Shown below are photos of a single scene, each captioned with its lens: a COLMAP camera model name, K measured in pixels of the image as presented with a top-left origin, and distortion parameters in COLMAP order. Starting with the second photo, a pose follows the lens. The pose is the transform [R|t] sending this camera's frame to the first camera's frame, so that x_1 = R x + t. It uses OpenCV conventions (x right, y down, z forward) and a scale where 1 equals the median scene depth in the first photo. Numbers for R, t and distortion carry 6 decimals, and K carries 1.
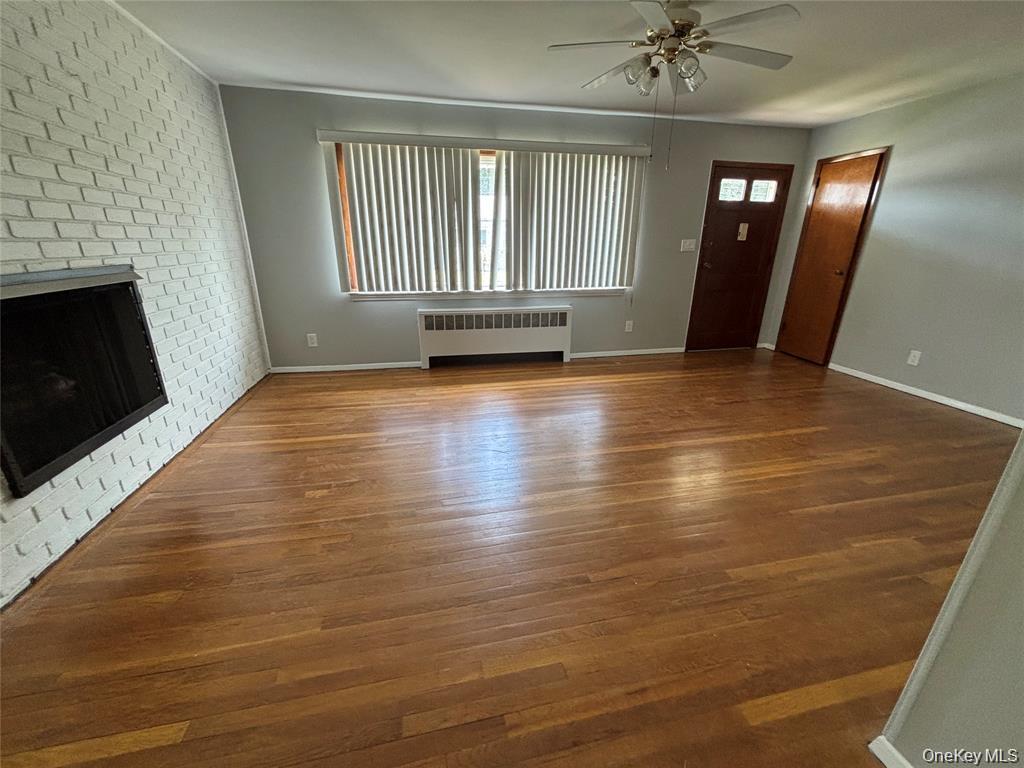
lens RADIAL K [[407.4, 0, 511.8], [0, 407.4, 383.8], [0, 0, 1]] dist [-0.000442, -0.002851]
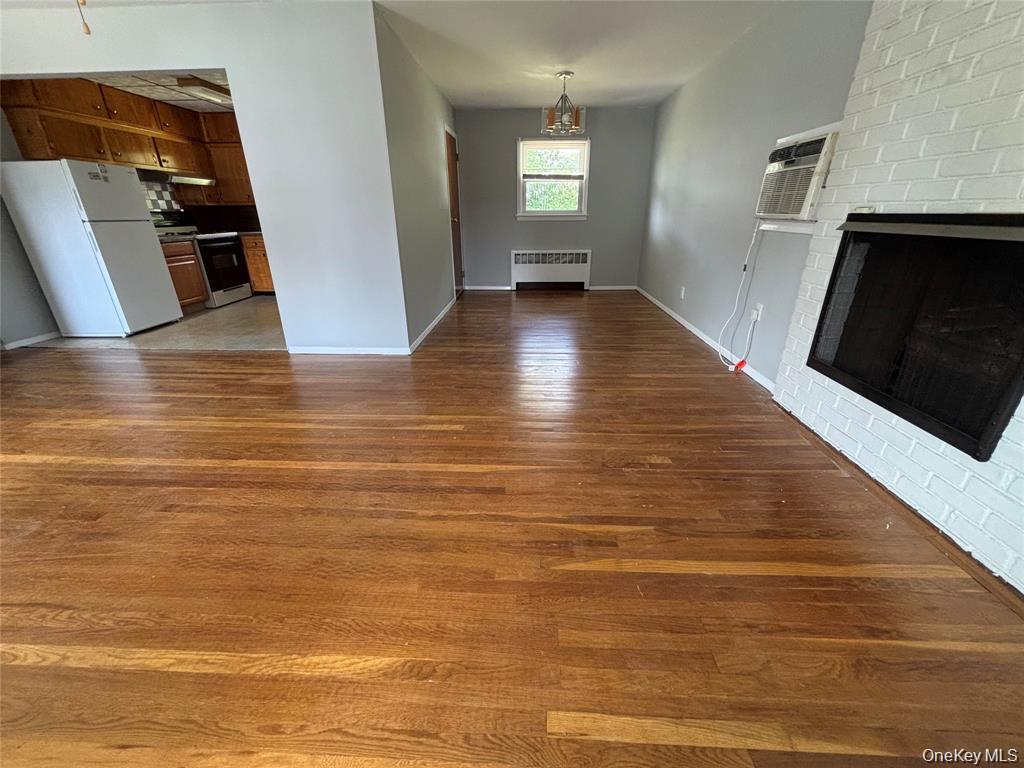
lens RADIAL K [[407.4, 0, 513.3], [0, 407.4, 381.5], [0, 0, 1]] dist [-0.000442, -0.002851]
pose [[-0.968306, -0.099219, 0.229214, -0.341257], [0.078746, 0.749633, 0.657152, -0.505390], [-0.237028, 0.654374, -0.718061, 1.600387]]
